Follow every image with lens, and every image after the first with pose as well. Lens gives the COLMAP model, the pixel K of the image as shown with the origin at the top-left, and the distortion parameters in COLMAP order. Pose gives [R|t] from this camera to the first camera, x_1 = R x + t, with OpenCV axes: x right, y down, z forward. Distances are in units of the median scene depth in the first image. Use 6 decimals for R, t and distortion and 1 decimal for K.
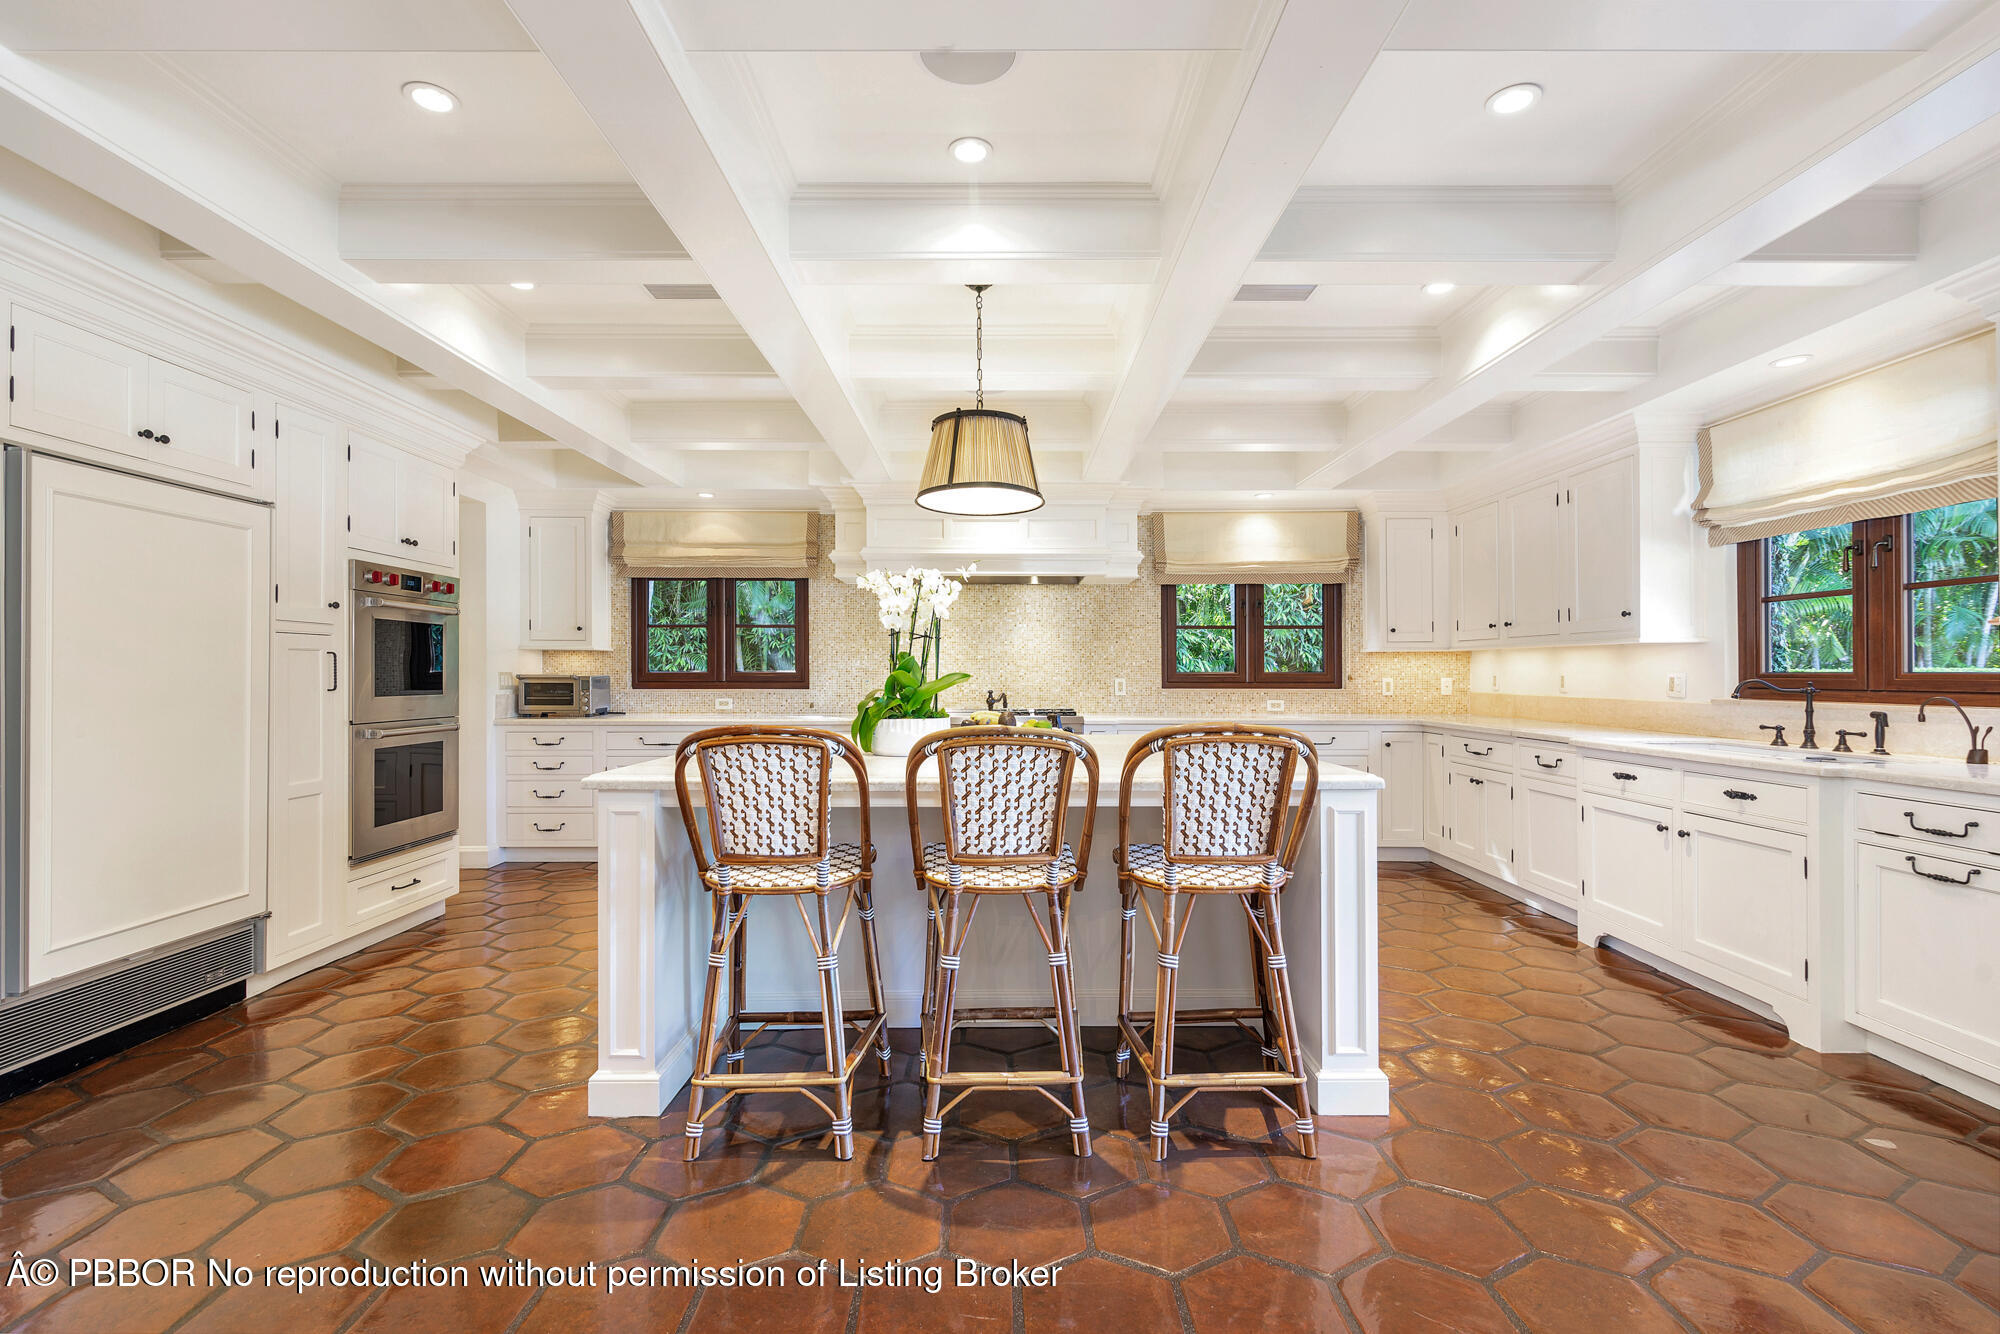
lens RADIAL K [[916.5, 0, 1014.9], [0, 916.5, 662.6], [0, 0, 1]] dist [-0.018395, 0.006577]
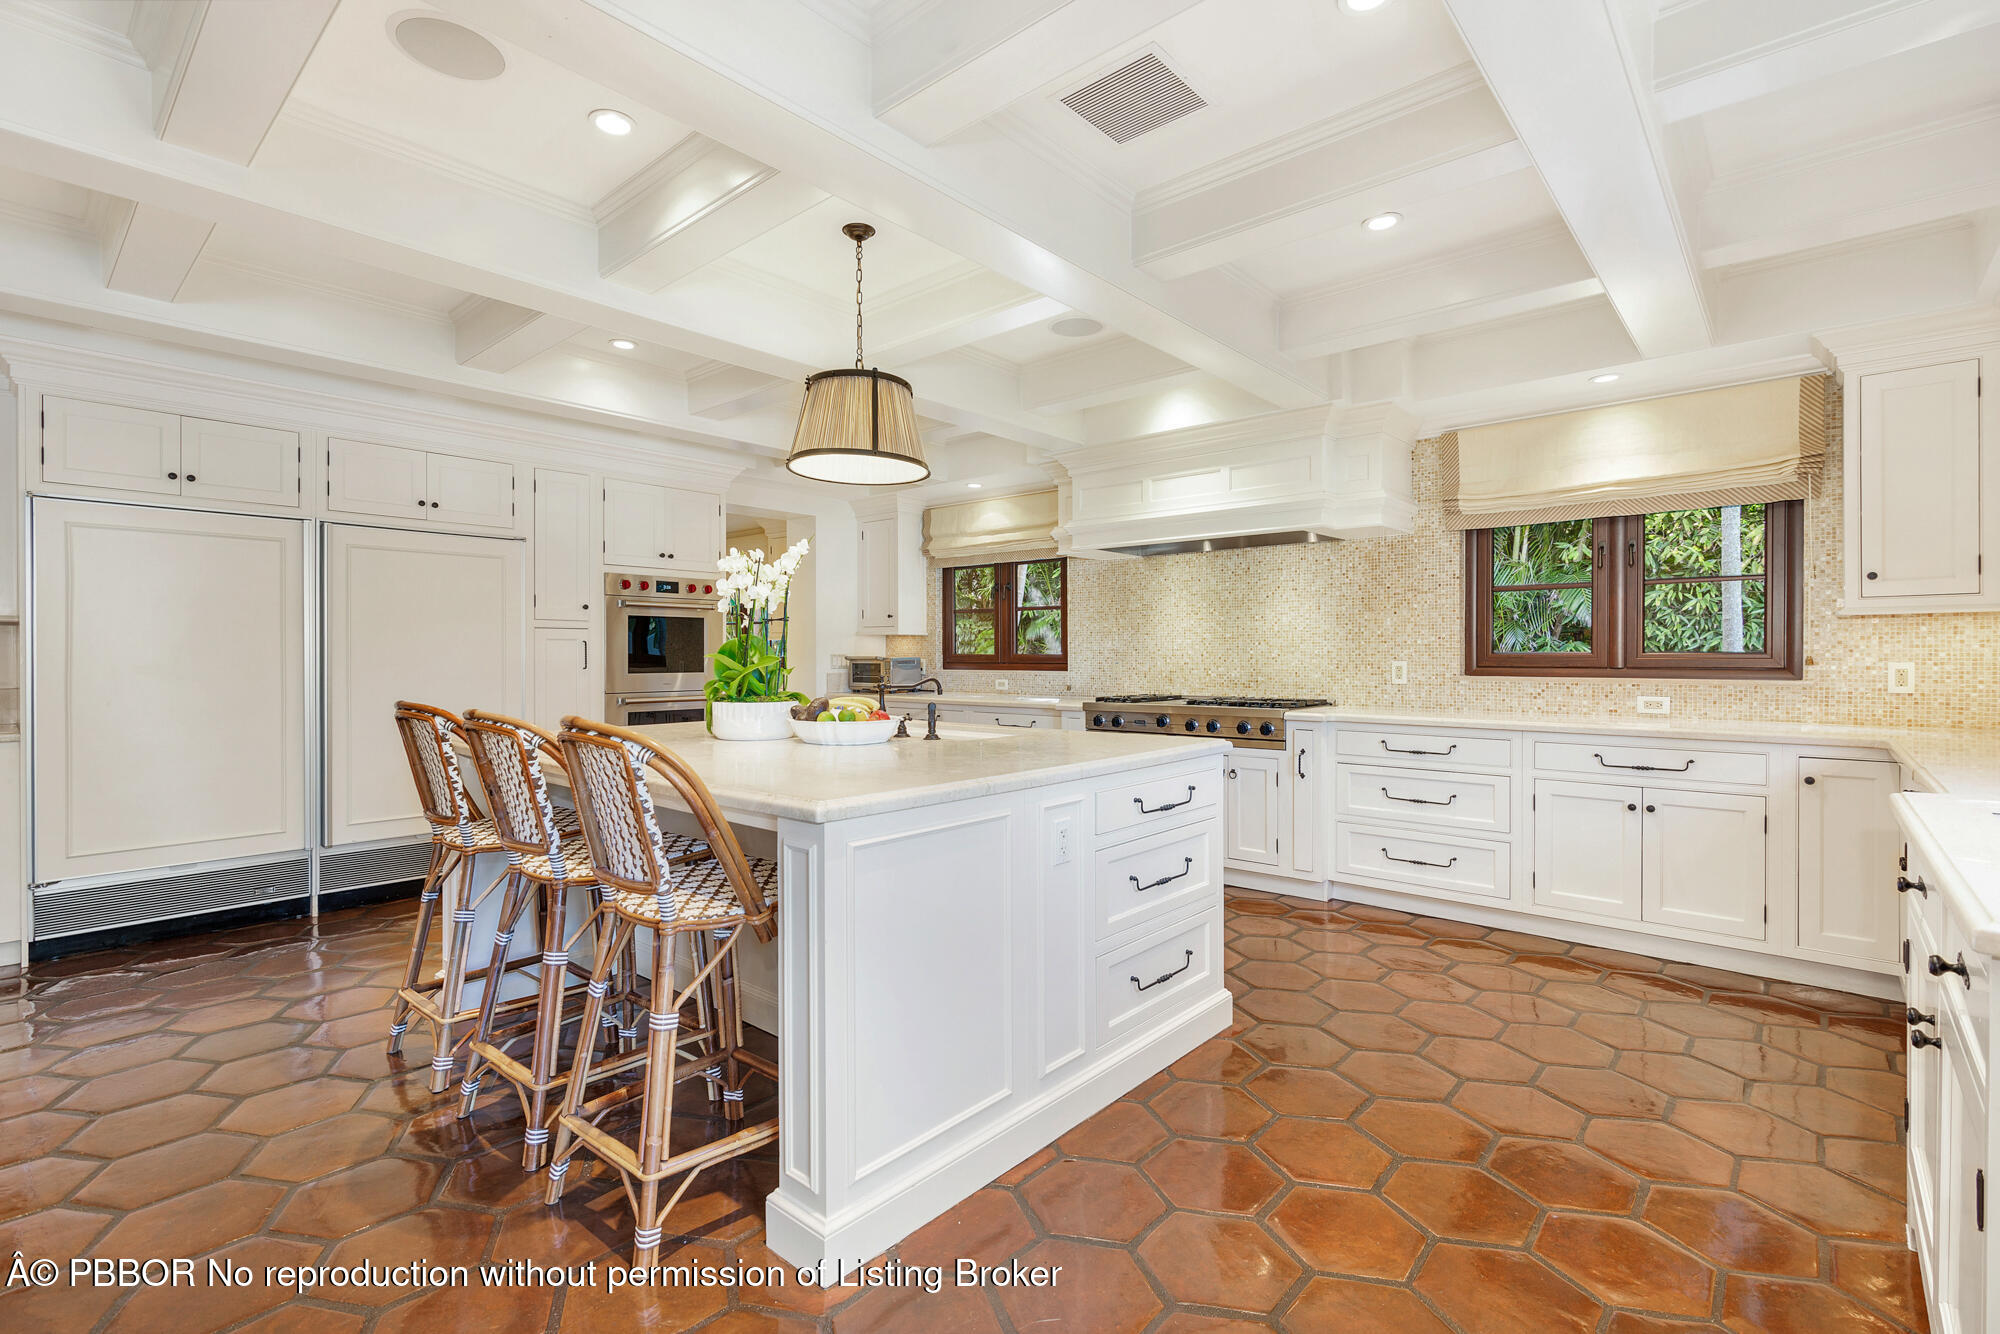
lens RADIAL K [[916.6, 0, 955.4], [0, 916.6, 663.4], [0, 0, 1]] dist [-0.009239, -0.000235]
pose [[0.735953, 0.004140, -0.677020, 0.361237], [0.009437, 0.999821, 0.016372, 0.003521], [0.676966, -0.018438, 0.735783, 0.208654]]
